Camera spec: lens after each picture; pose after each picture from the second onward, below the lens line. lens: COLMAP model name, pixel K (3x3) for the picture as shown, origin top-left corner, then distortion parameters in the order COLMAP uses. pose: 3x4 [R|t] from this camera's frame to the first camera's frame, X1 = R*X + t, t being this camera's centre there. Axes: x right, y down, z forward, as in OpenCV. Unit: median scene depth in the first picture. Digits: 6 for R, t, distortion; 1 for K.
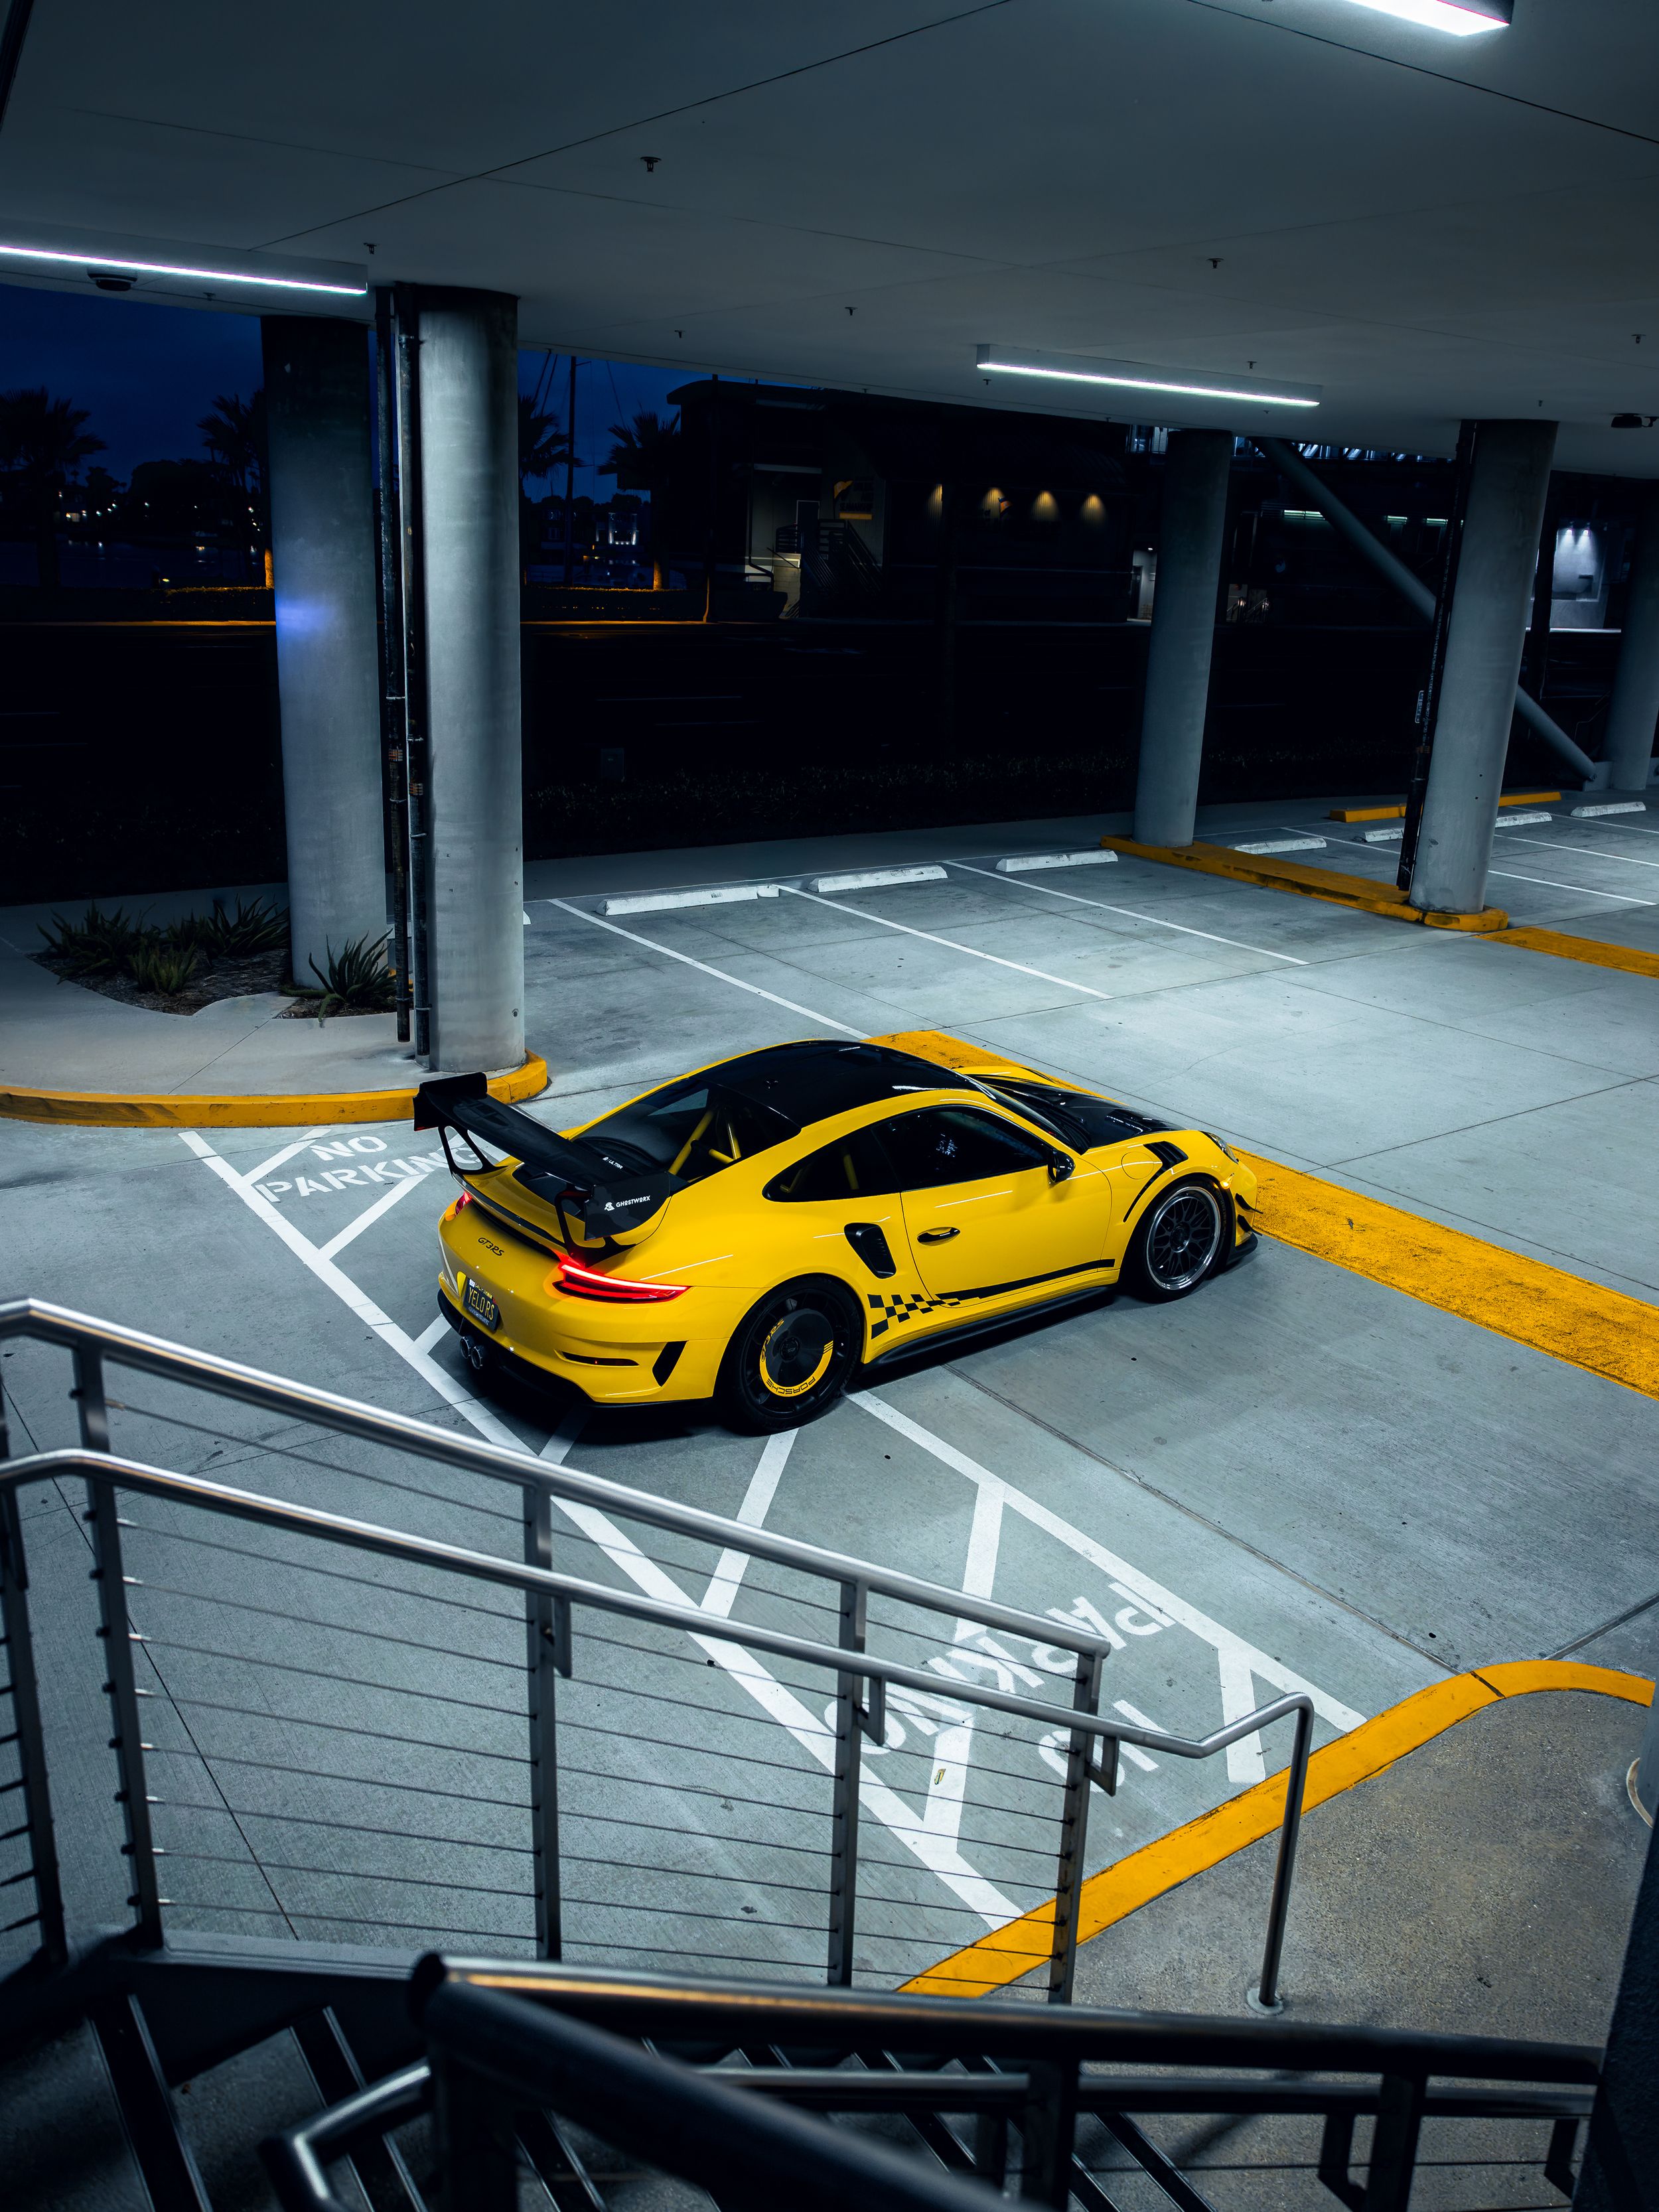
lens RADIAL K [[1716.8, 0, 835.4], [0, 1716.8, 1033.7], [0, 0, 1]] dist [0.003867, 0.000505]
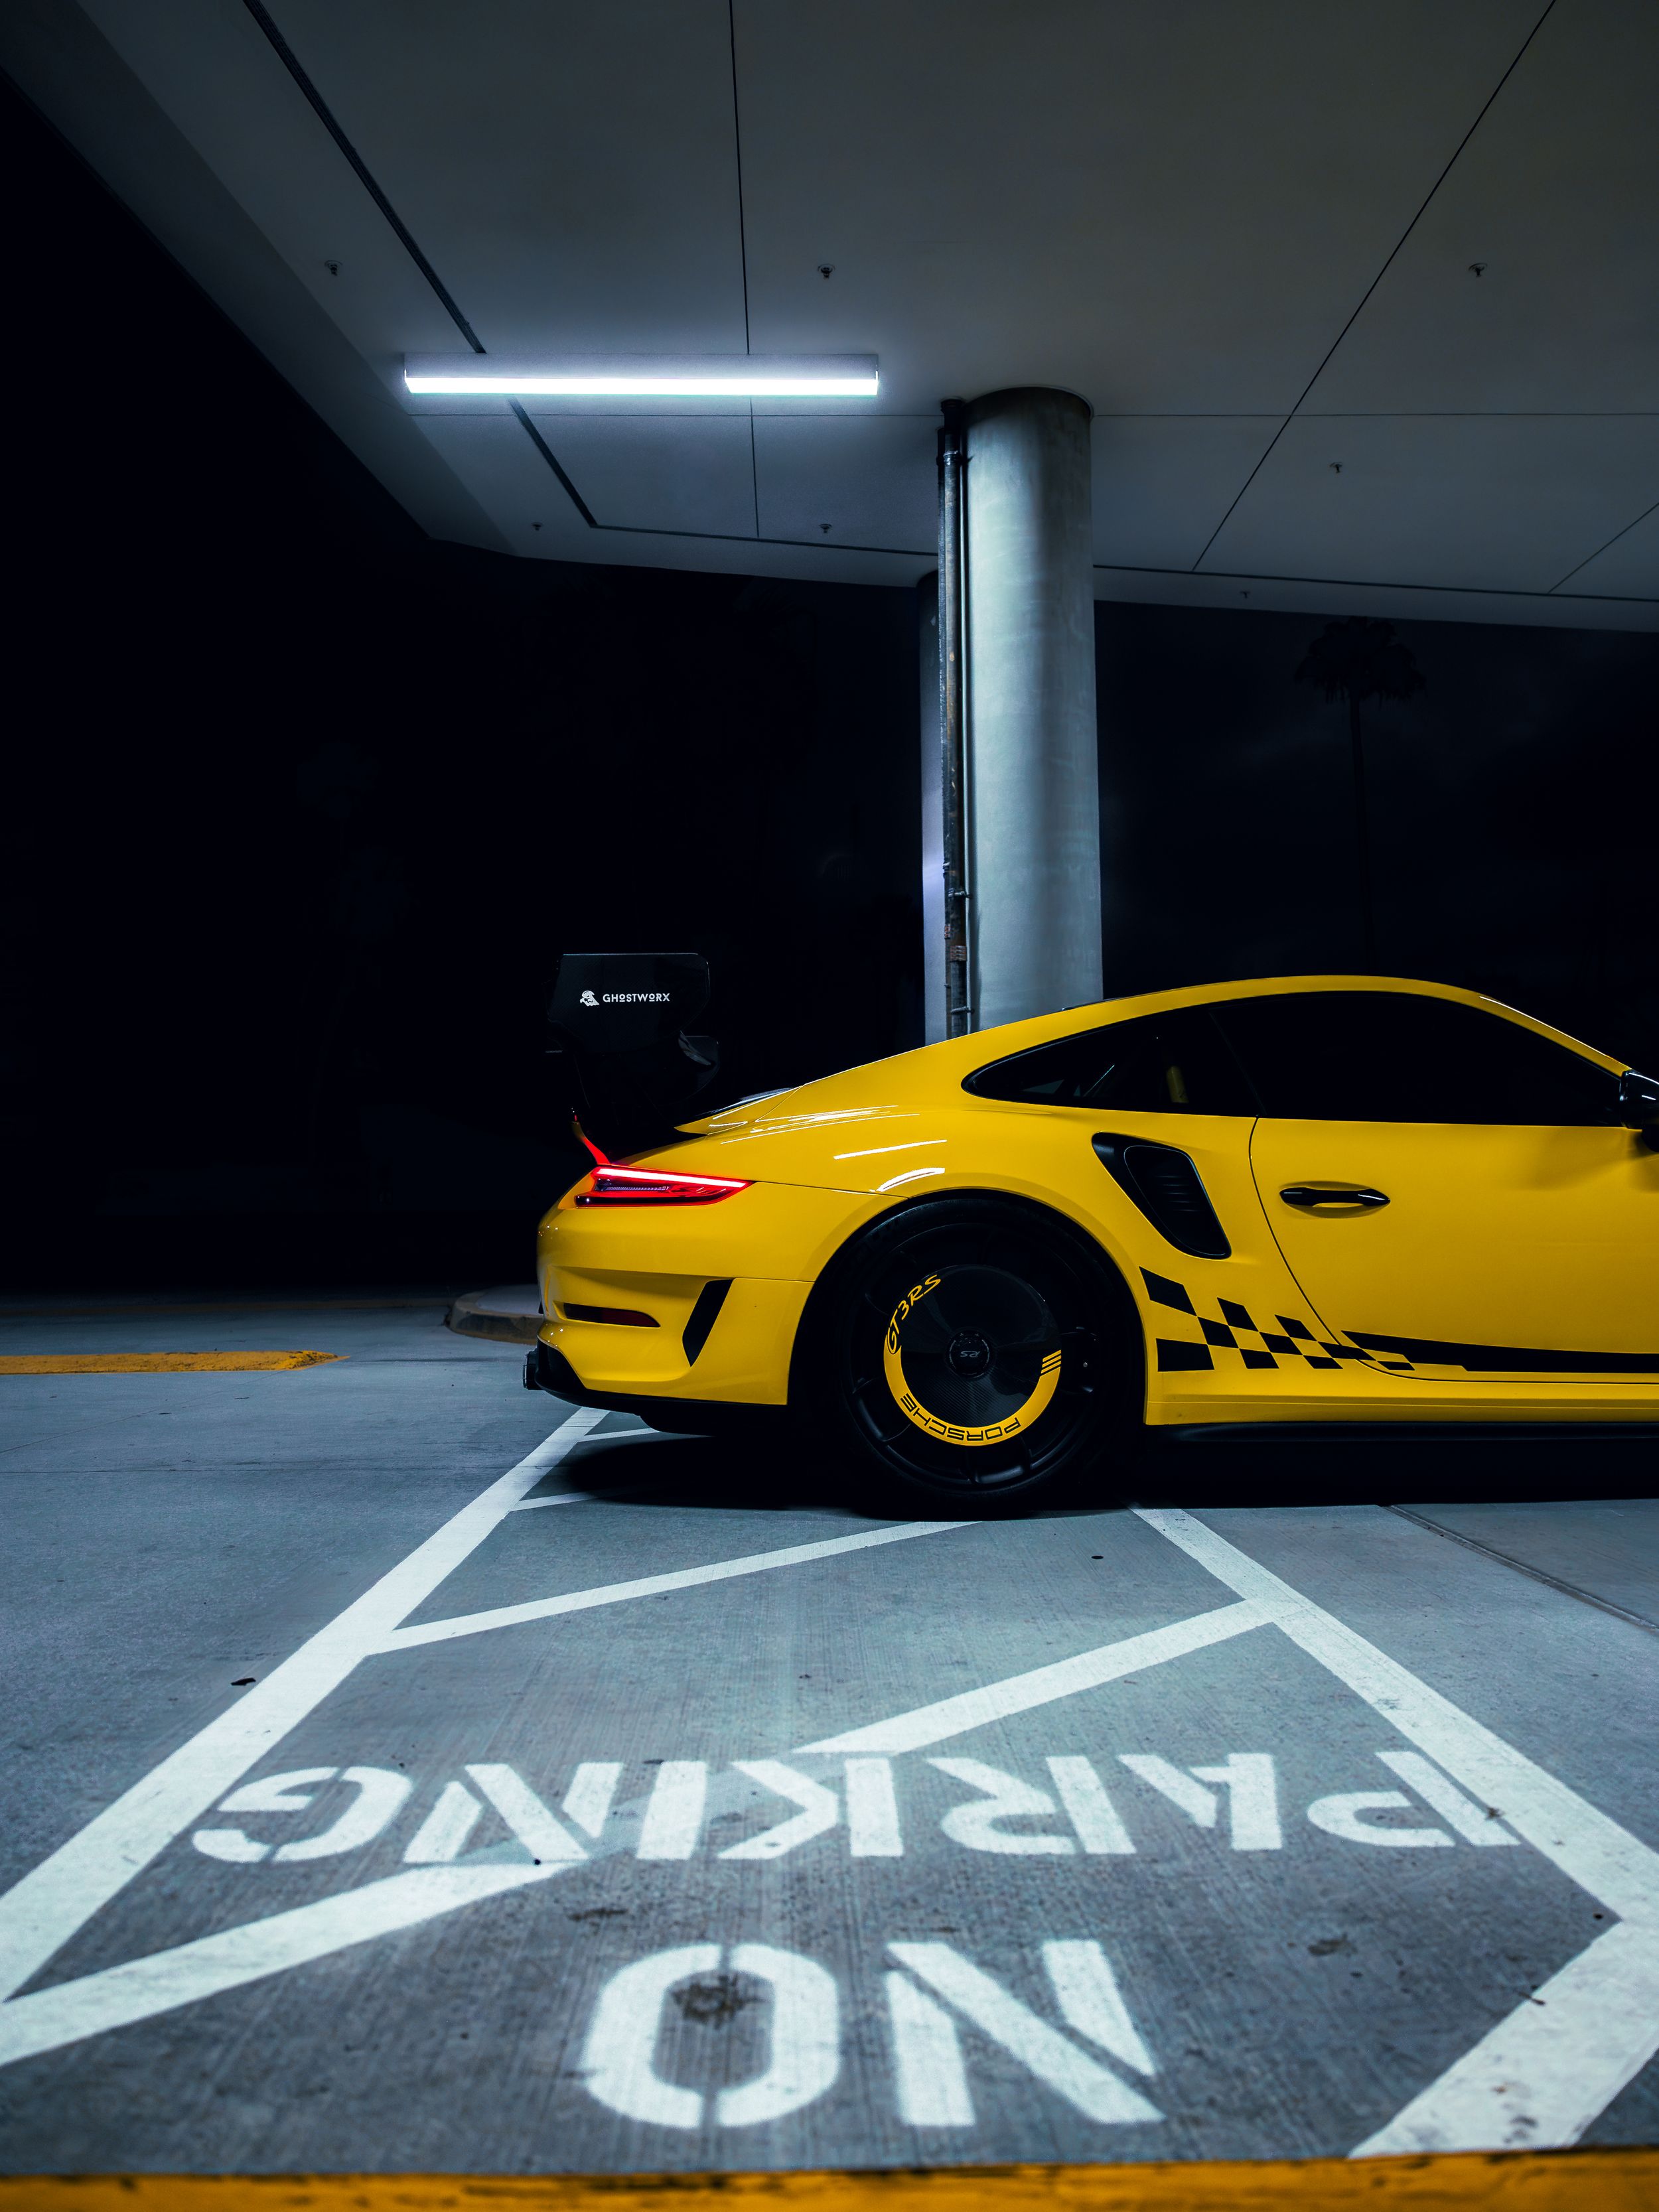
lens RADIAL K [[1658.1, 0, 829.5], [0, 1658.1, 1106.0], [0, 0, 1]] dist [-0.004099, -0.002564]
pose [[0.822976, -0.082966, -0.561985, 0.207644], [-0.114436, 0.944785, -0.307060, 0.251772], [0.556430, 0.317014, 0.768041, 0.533945]]
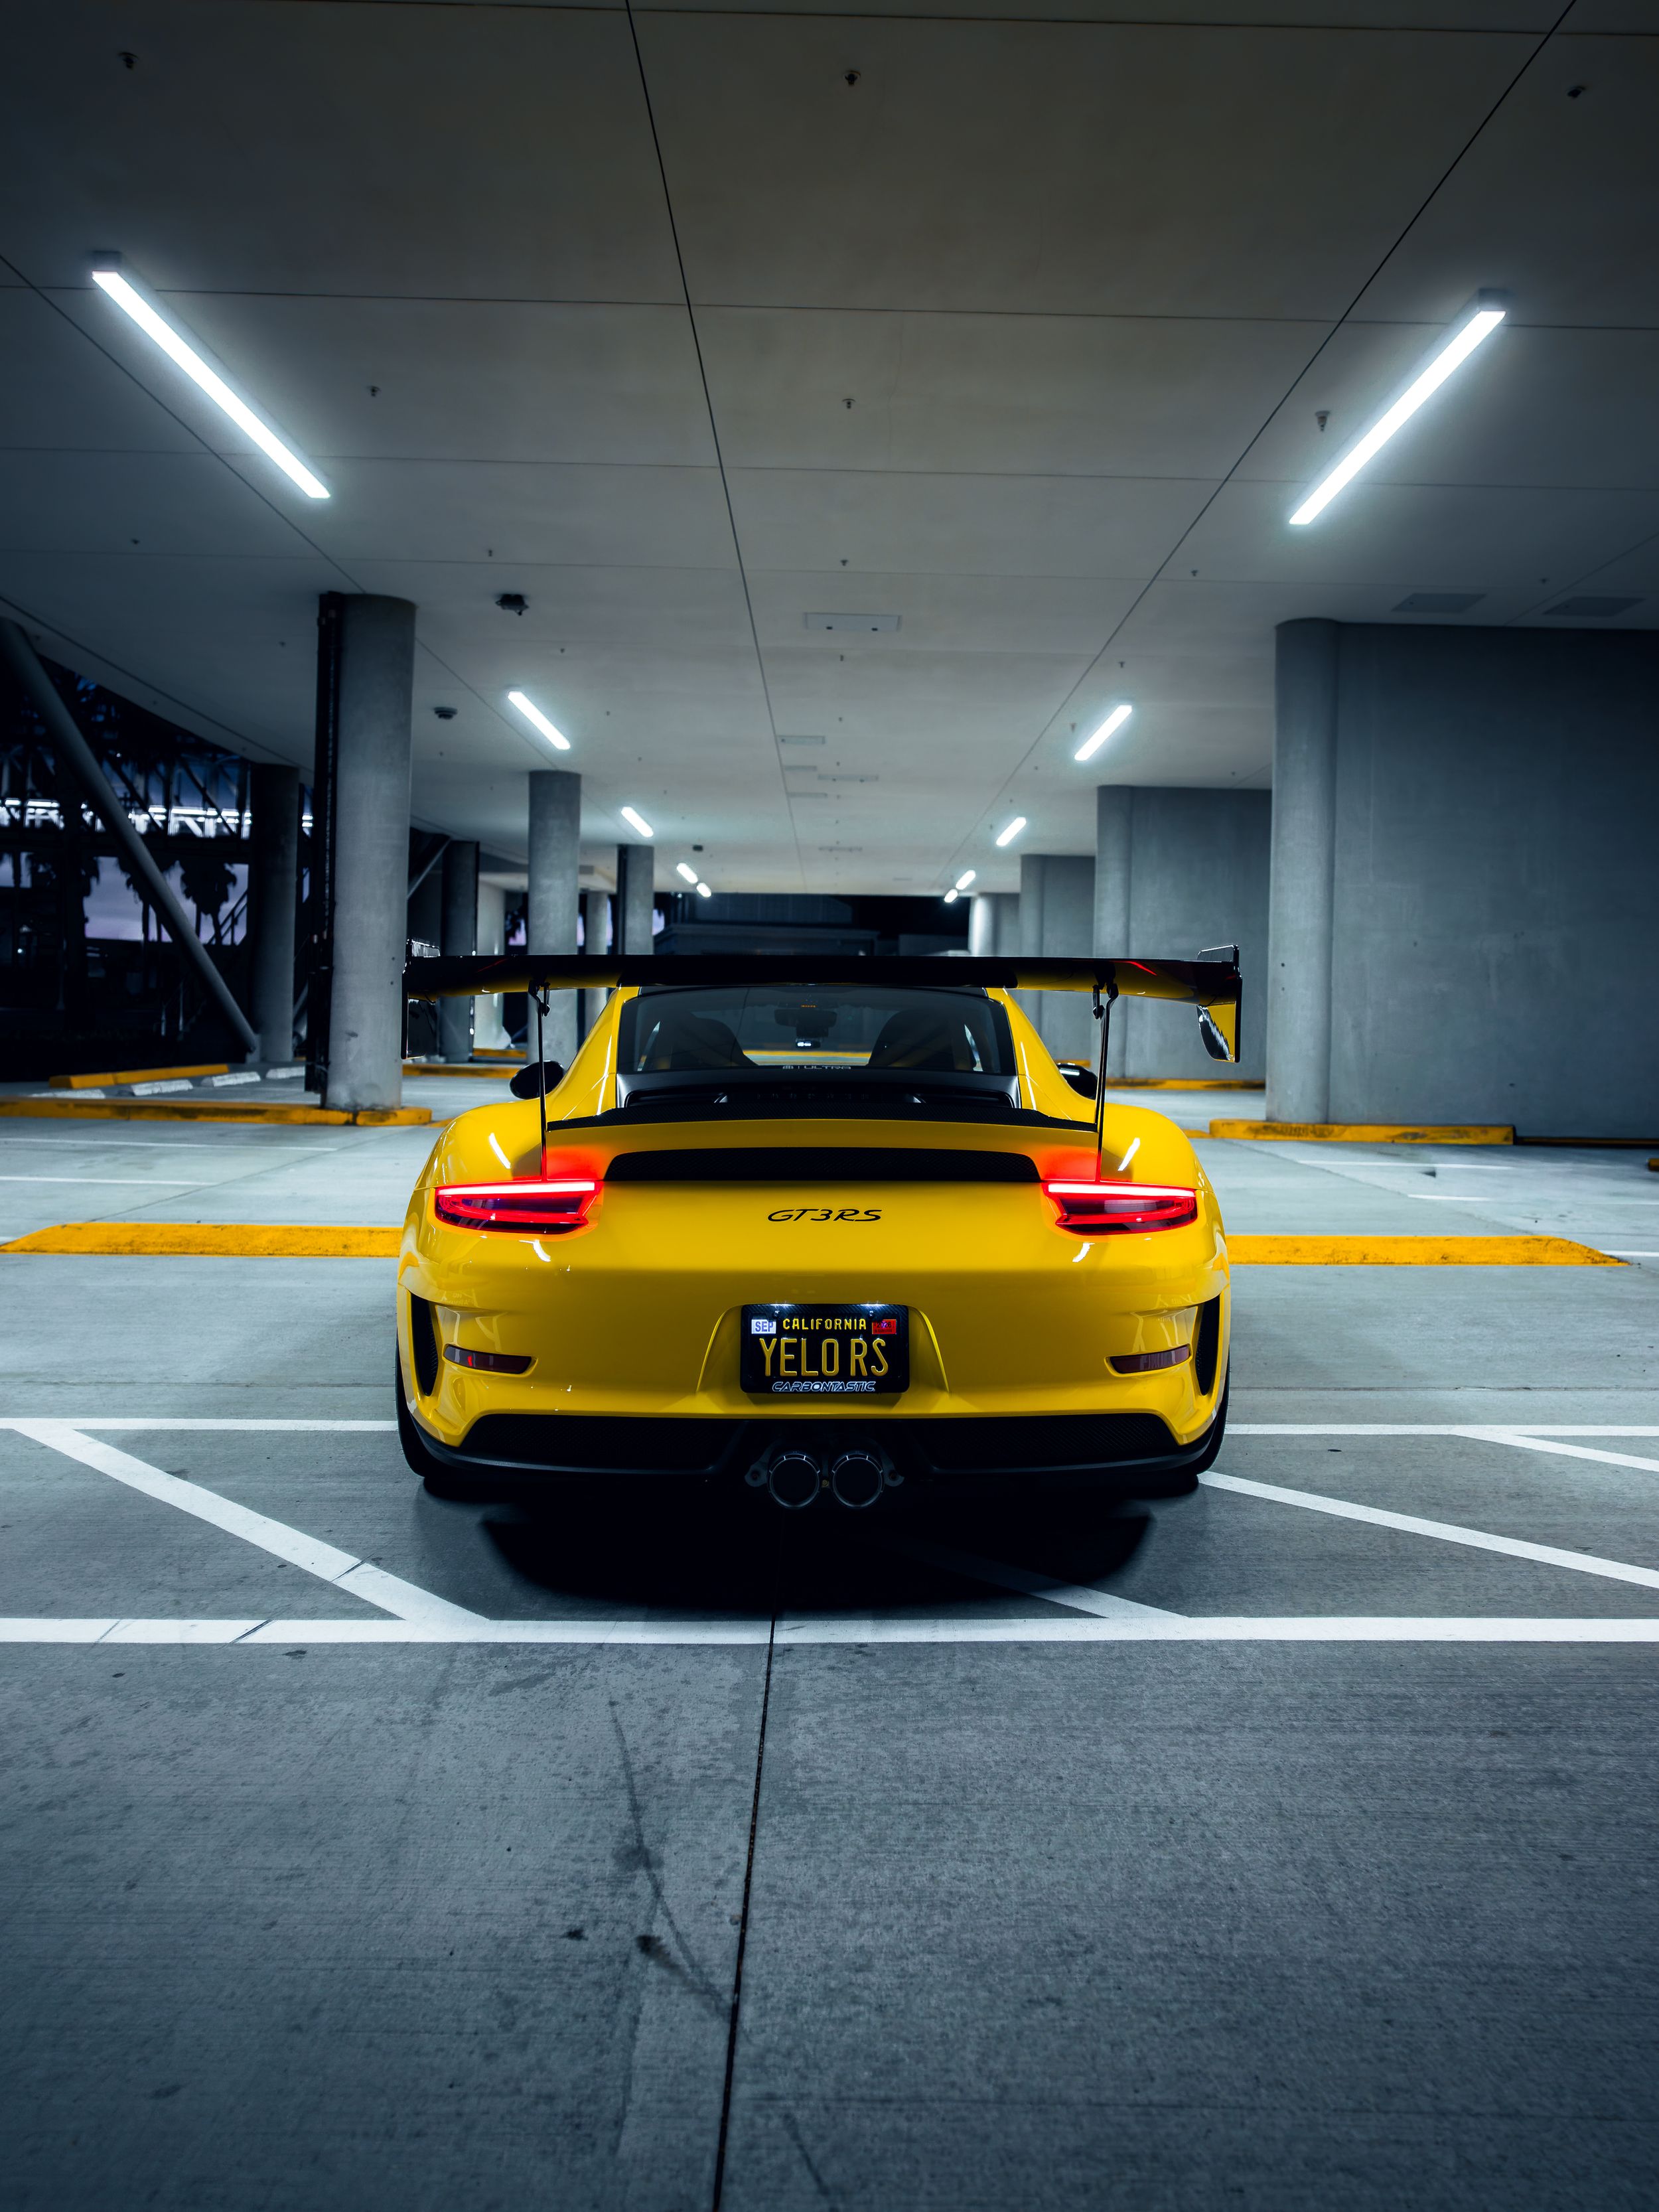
lens RADIAL K [[1667.0, 0, 841.5], [0, 1667.0, 1023.7], [0, 0, 1]] dist [0.000434, -0.000362]
pose [[0.573889, -0.028136, 0.818450, -0.507179], [0.228687, 0.965157, -0.127174, 0.122592], [-0.786355, 0.260153, 0.560327, 0.693736]]
